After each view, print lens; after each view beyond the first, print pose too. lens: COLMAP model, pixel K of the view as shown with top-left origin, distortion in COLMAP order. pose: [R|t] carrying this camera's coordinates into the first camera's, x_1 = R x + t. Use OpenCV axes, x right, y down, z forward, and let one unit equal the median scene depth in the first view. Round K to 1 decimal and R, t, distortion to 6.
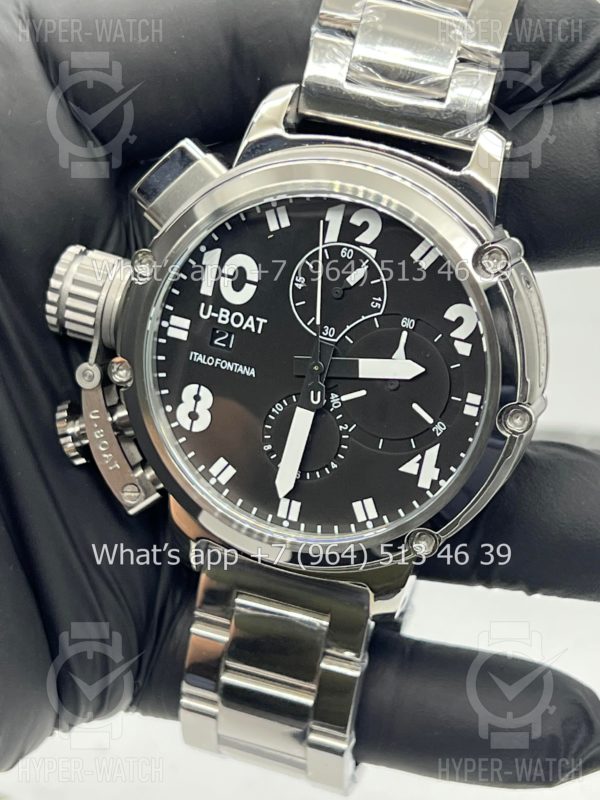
lens RADIAL K [[1895.7, 0, 295.0], [0, 1895.7, 396.2], [0, 0, 1]] dist [0.196809, 0.000000]
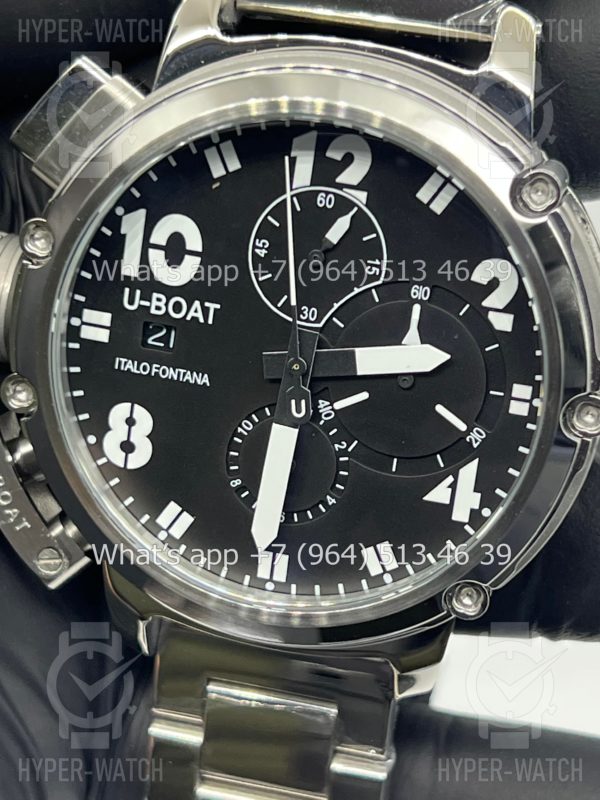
lens RADIAL K [[1895.7, 0, 306.4], [0, 1895.7, 401.9], [0, 0, 1]] dist [0.196809, 0.000000]
pose [[0.995313, -0.086797, 0.042652, -0.015891], [0.085682, 0.995948, 0.027301, -0.020470], [-0.044848, -0.023519, 0.998717, 0.290379]]
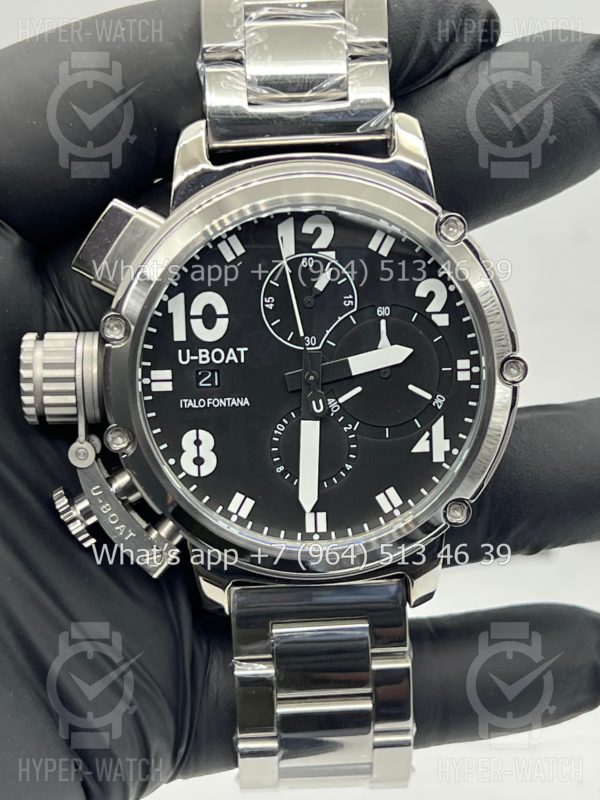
lens RADIAL K [[1895.7, 0, 296.3], [0, 1895.7, 400.2], [0, 0, 1]] dist [0.196809, 0.000000]
pose [[0.936832, -0.276297, 0.214490, -0.214707], [0.286492, 0.957926, -0.017356, 0.011837], [-0.200670, 0.077709, 0.976572, 0.006327]]
